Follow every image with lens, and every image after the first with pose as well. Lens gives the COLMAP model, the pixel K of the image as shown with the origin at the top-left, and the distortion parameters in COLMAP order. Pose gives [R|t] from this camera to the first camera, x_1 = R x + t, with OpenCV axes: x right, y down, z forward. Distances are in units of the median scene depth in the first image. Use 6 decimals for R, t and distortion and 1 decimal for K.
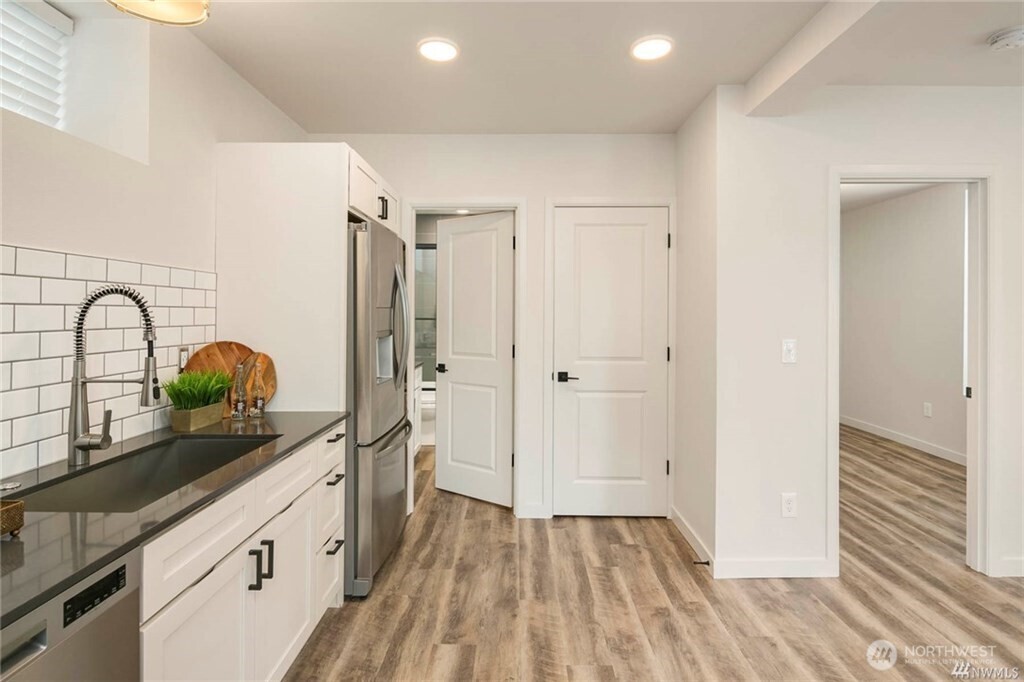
lens RADIAL K [[499.3, 0, 514.2], [0, 499.3, 310.5], [0, 0, 1]] dist [-0.001069, -0.002522]
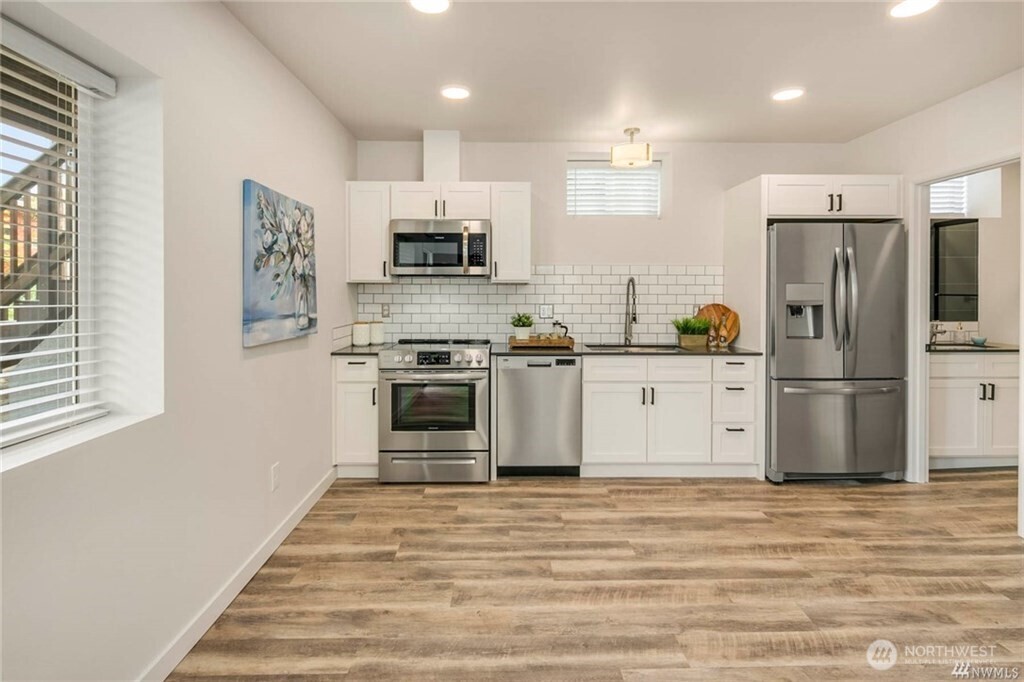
lens RADIAL K [[499.3, 0, 509.1], [0, 499.3, 339.7], [0, 0, 1]] dist [-0.001069, -0.002522]
pose [[0.020320, 0.095612, -0.995211, 1.092562], [0.002844, 0.995407, 0.095688, 0.015599], [0.999789, -0.004774, 0.019955, 0.195363]]
